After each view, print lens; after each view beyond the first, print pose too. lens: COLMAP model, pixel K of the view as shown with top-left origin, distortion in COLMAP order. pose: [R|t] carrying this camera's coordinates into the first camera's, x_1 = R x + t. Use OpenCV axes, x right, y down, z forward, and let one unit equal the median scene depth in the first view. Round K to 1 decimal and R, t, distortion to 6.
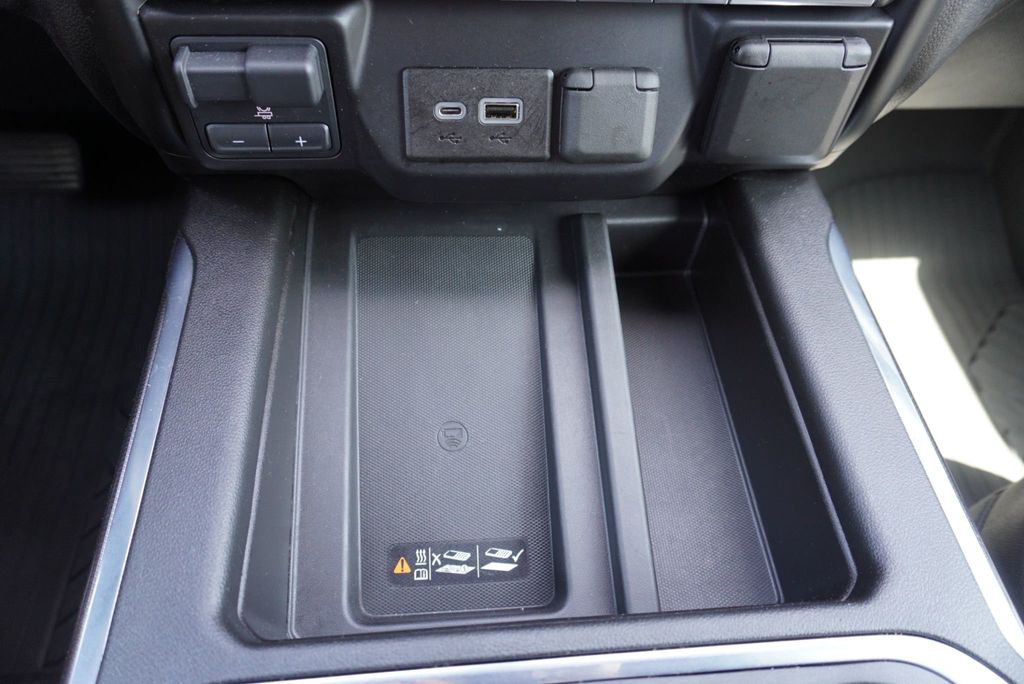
lens RADIAL K [[700.0, 0, 506.0], [0, 700.0, 344.2], [0, 0, 1]] dist [-0.037504, 0.035738]
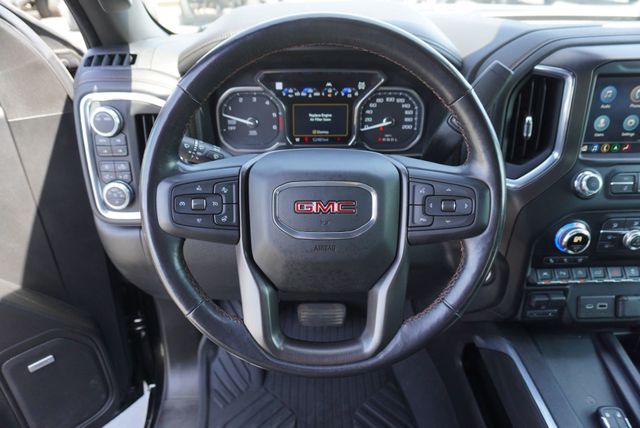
lens RADIAL K [[437.5, 0, 316.3], [0, 437.5, 215.4], [0, 0, 1]] dist [-0.037504, 0.035738]
pose [[0.997565, -0.030289, -0.062824, -1.465147], [0.000294, 0.902596, -0.430489, 0.265179], [0.069744, 0.429422, 0.900407, -1.567991]]
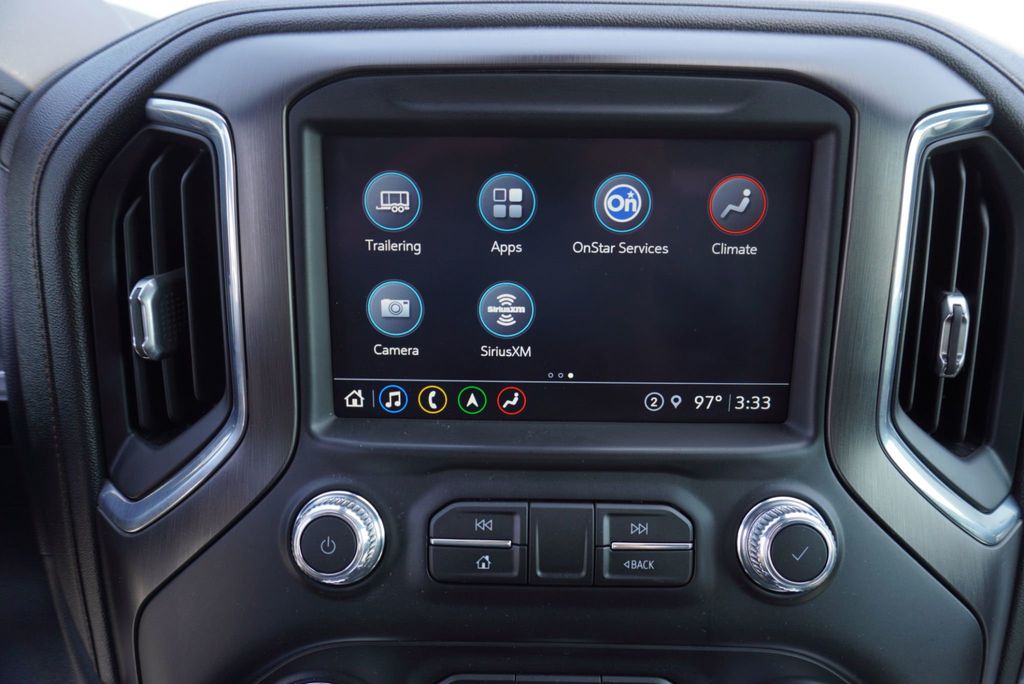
lens RADIAL K [[700.0, 0, 506.0], [0, 700.0, 344.2], [0, 0, 1]] dist [-0.037504, 0.035738]
pose [[0.994486, -0.017021, -0.103478, 0.090596], [-0.044972, 0.822177, -0.567453, -0.528935], [0.094736, 0.568977, 0.816878, -0.425326]]
